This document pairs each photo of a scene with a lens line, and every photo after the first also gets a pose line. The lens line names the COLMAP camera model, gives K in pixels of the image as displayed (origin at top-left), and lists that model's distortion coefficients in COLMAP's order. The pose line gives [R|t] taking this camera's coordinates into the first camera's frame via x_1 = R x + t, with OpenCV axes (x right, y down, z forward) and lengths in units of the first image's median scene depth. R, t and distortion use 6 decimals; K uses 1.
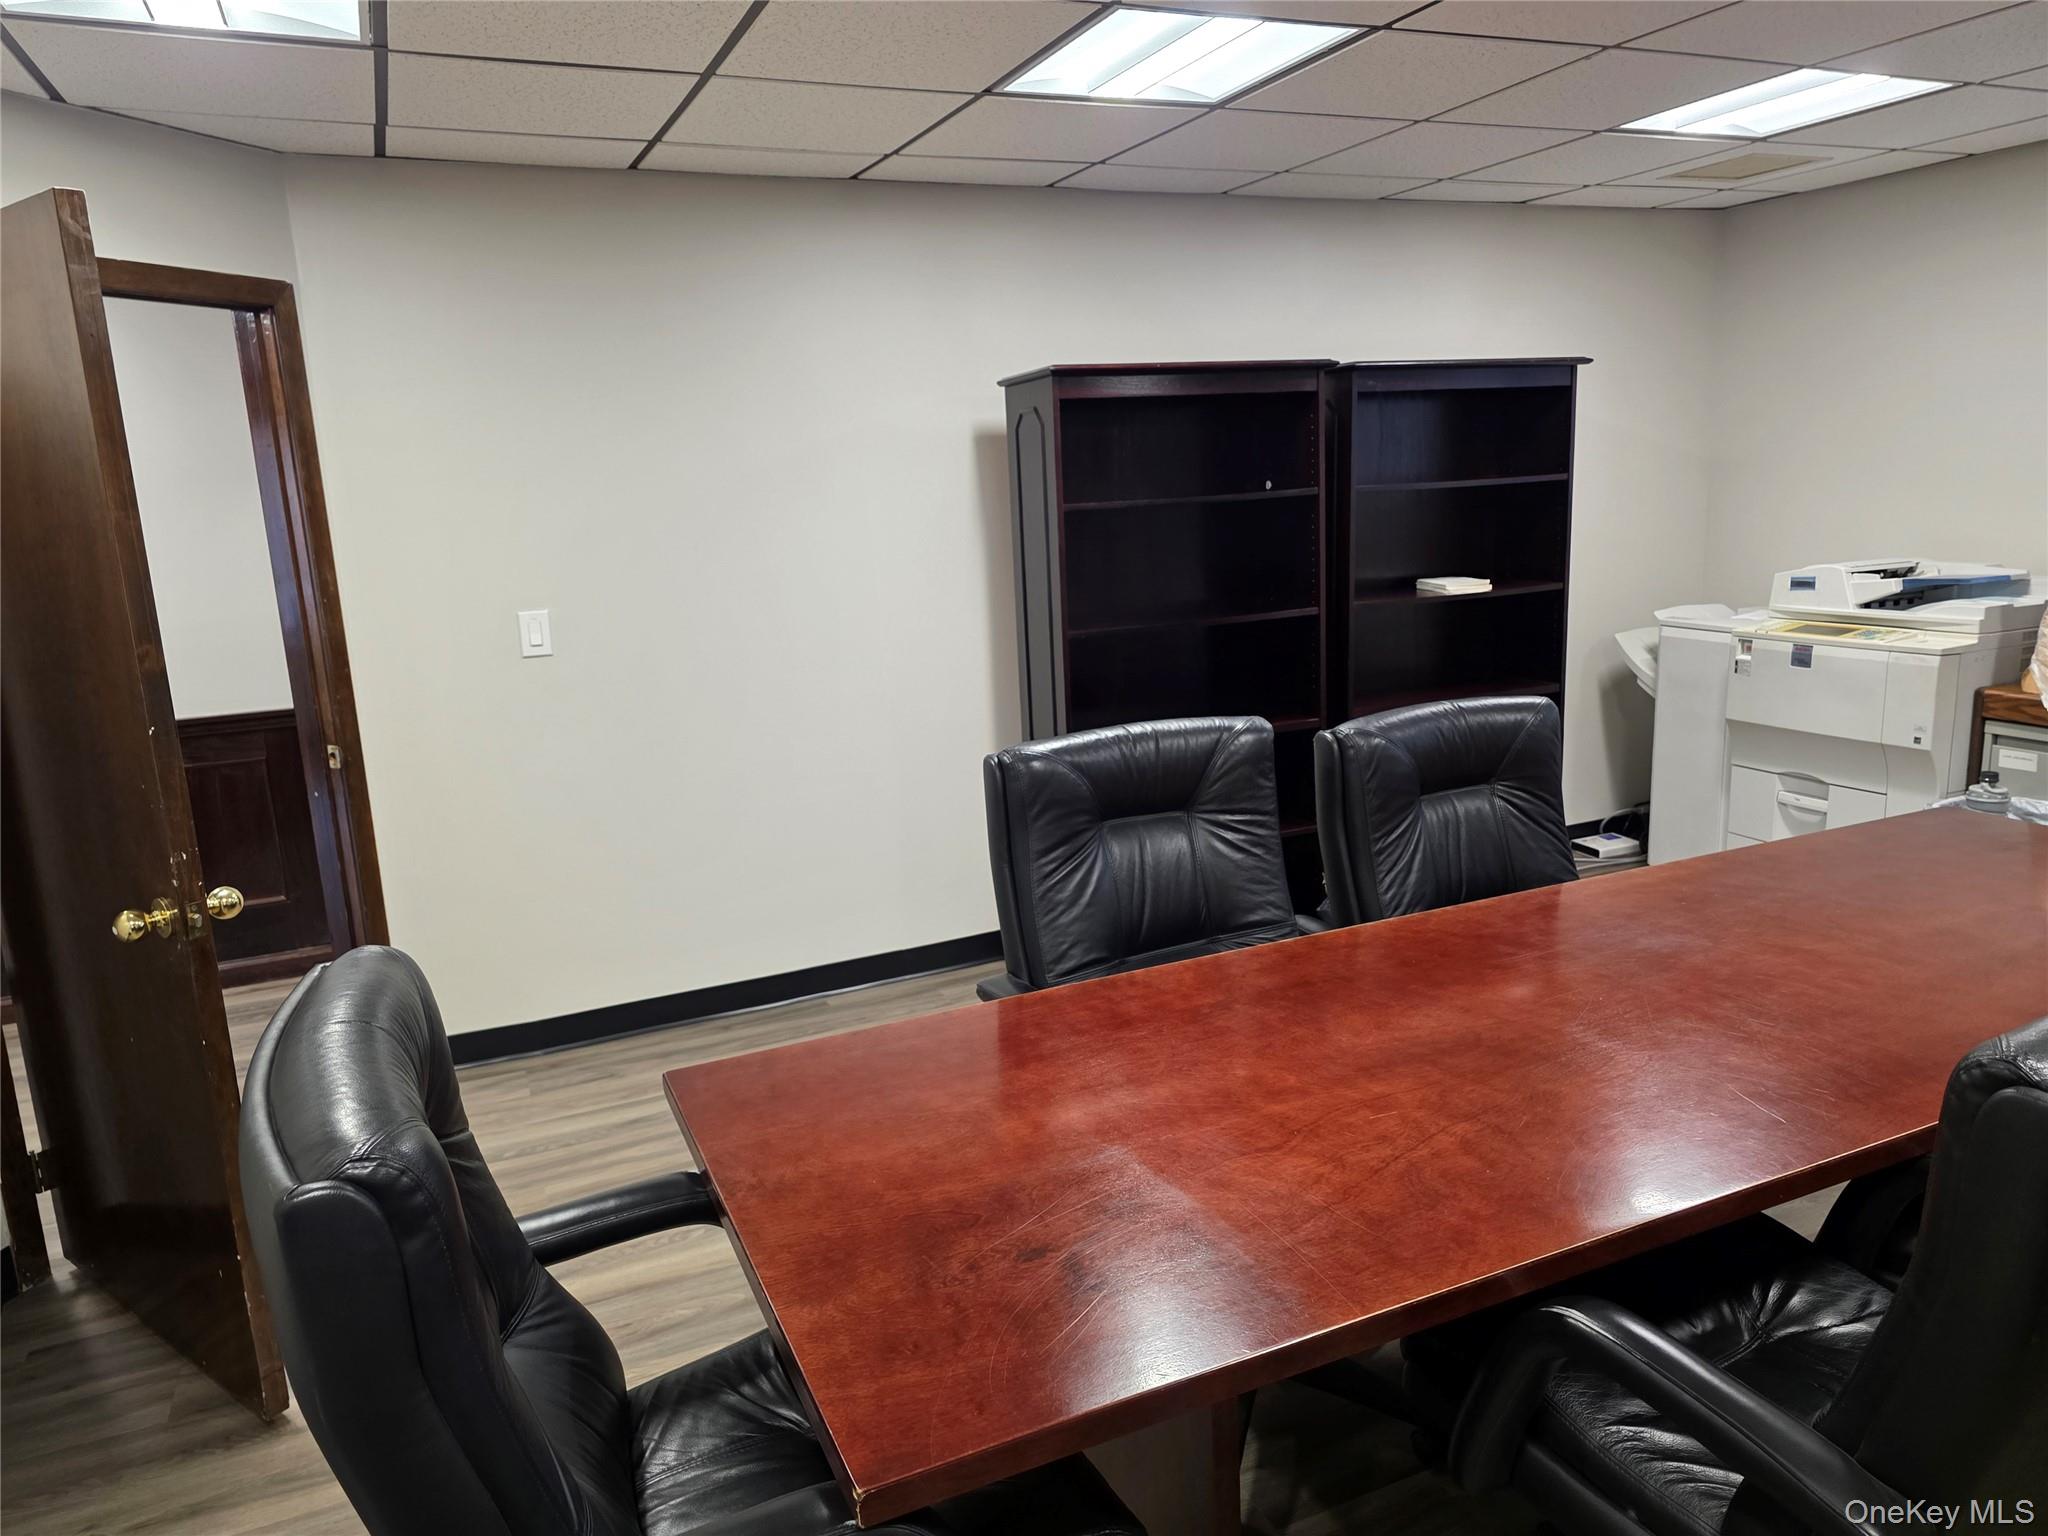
lens RADIAL K [[1360.2, 0, 1022.2], [0, 1360.2, 763.9], [0, 0, 1]] dist [0.062956, -0.047344]
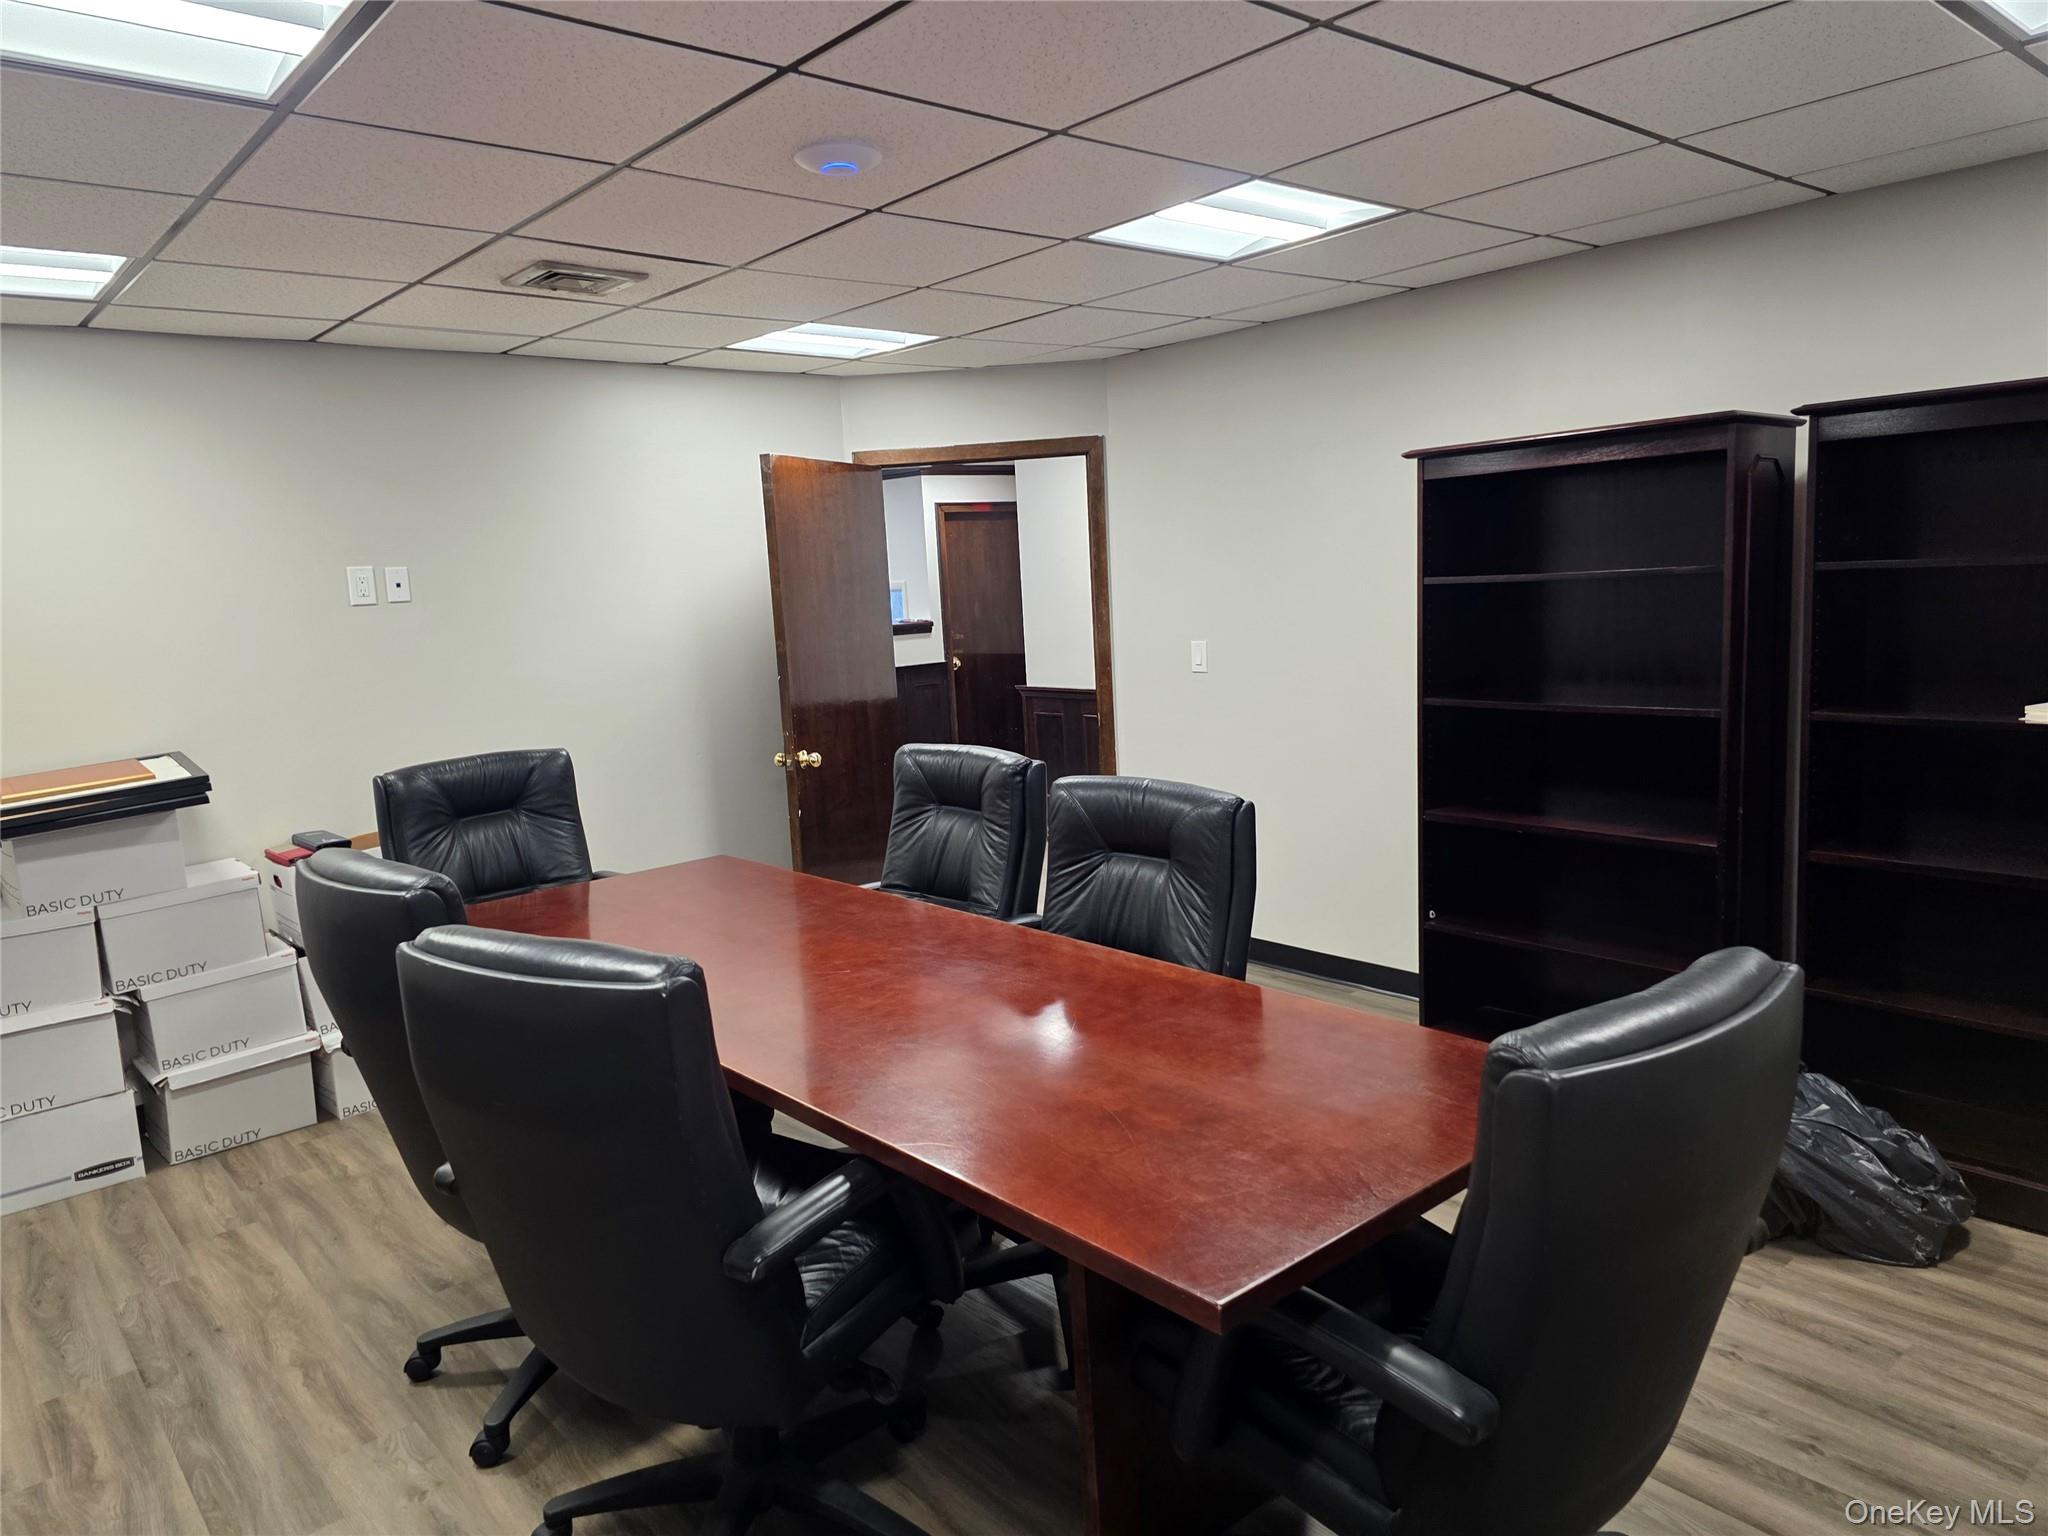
lens RADIAL K [[1360.2, 0, 1019.9], [0, 1360.2, 750.3], [0, 0, 1]] dist [0.062956, -0.047344]
pose [[0.293678, 0.151641, -0.943800, 0.965916], [-0.158587, 0.981384, 0.108333, -0.124804], [0.942658, 0.117859, 0.312259, 0.388702]]
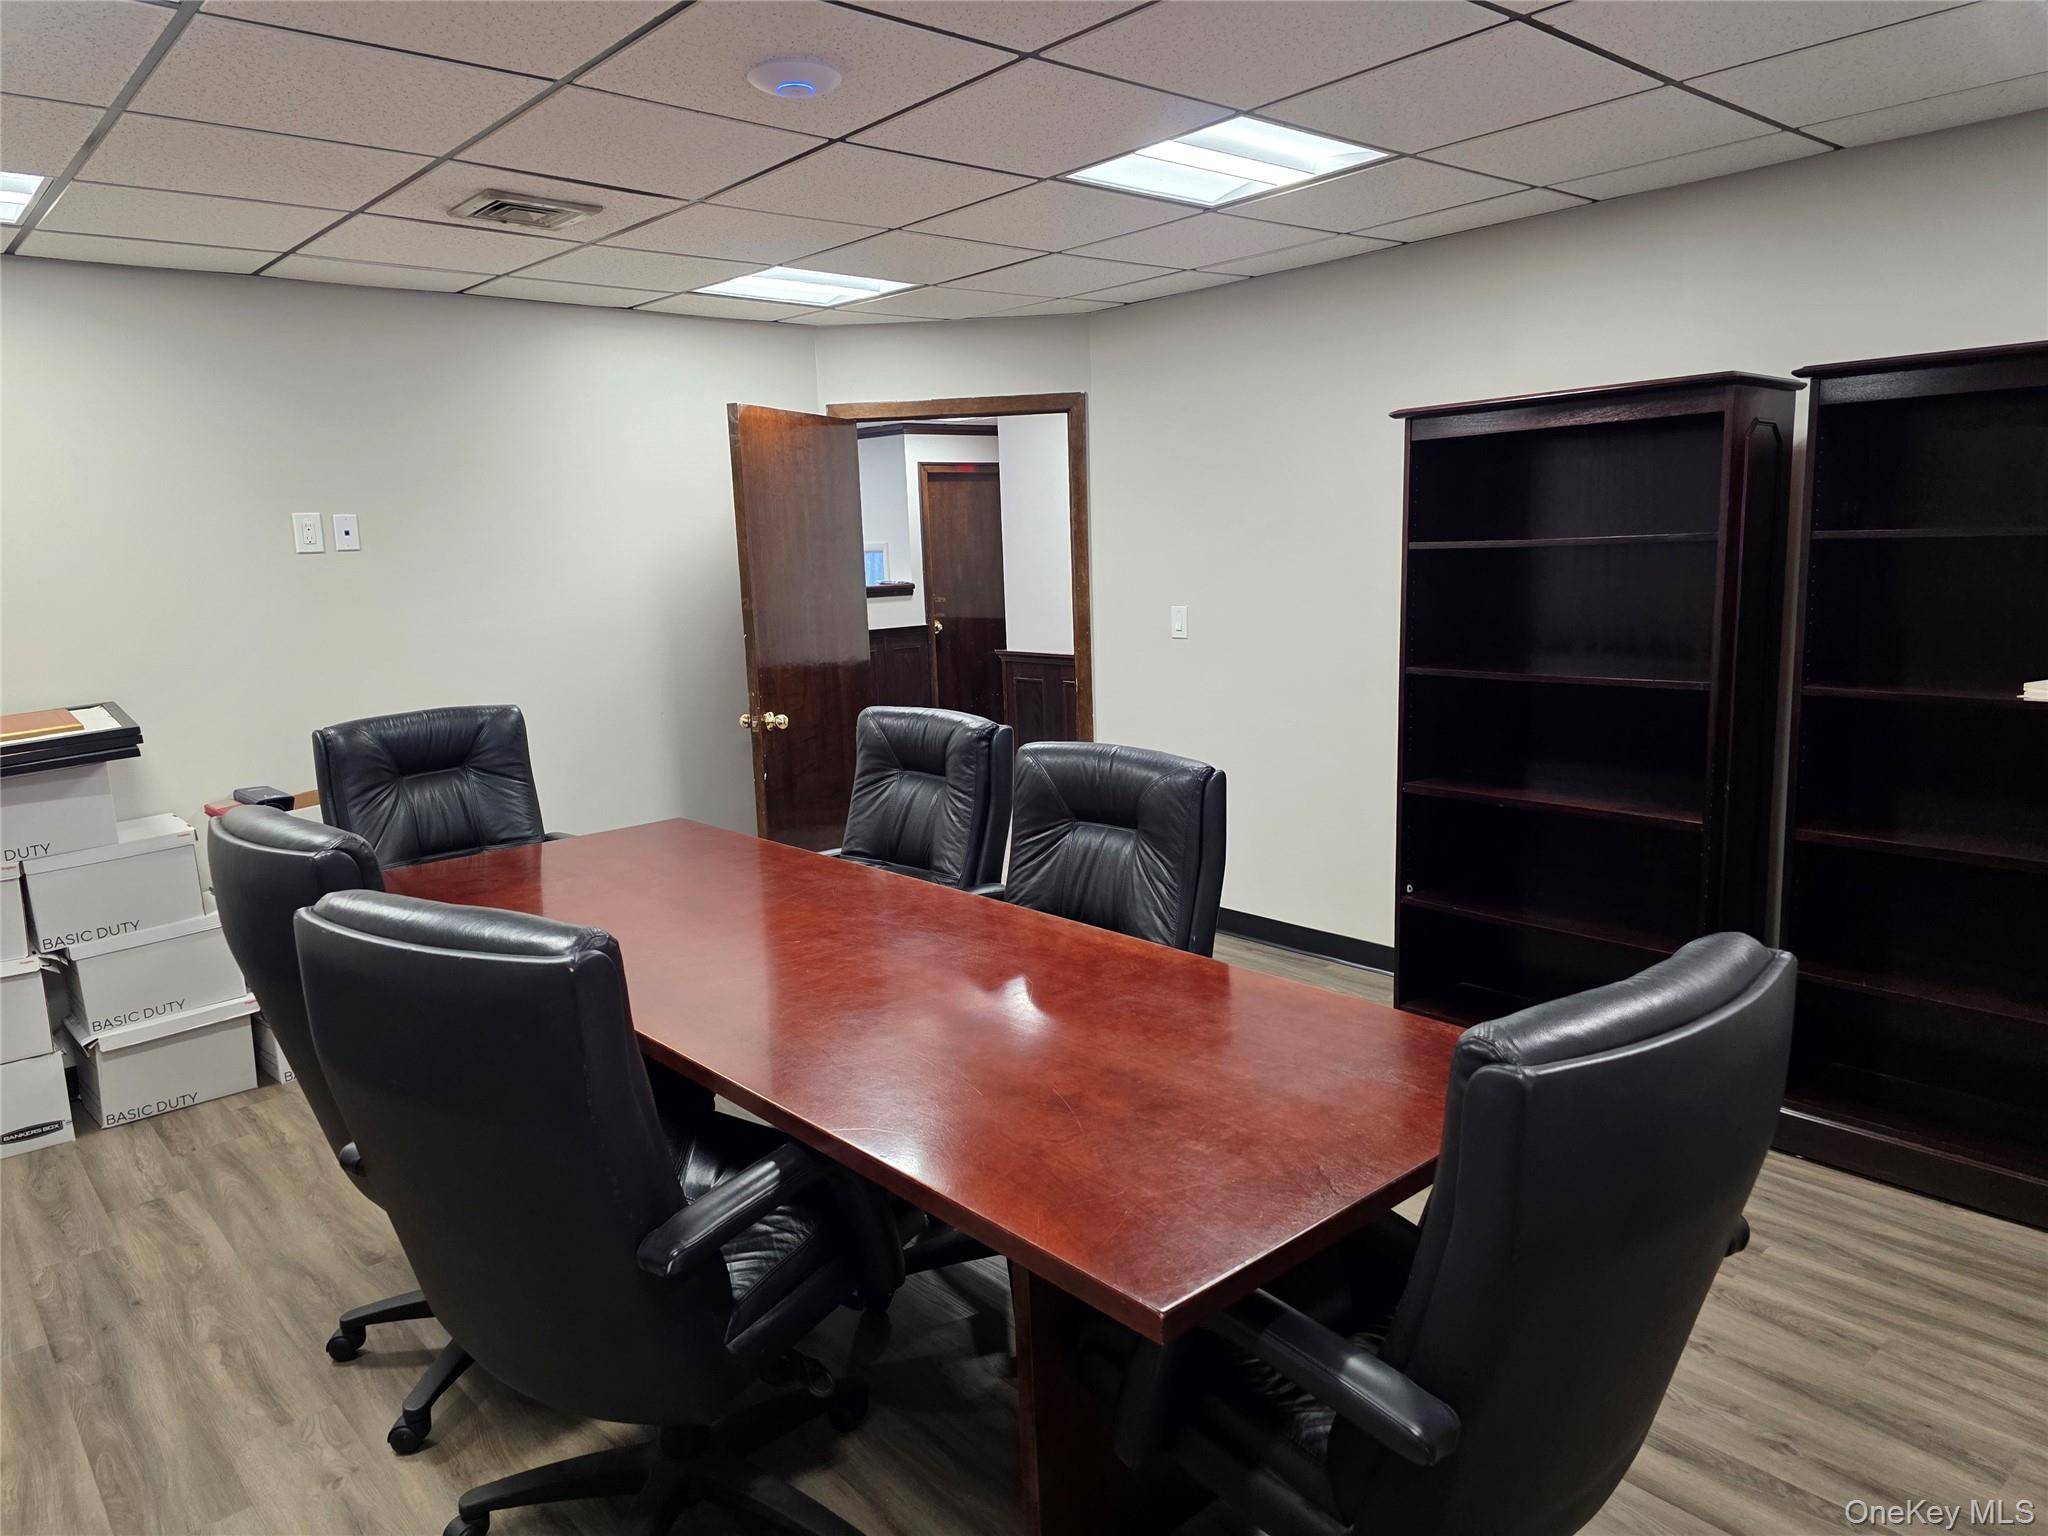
lens RADIAL K [[1360.2, 0, 1017.7], [0, 1360.2, 753.8], [0, 0, 1]] dist [0.062956, -0.047344]
pose [[0.299810, 0.181641, -0.936547, 0.939720], [-0.174447, 0.975593, 0.133369, -0.121889], [0.937914, 0.123392, 0.324179, 0.410554]]
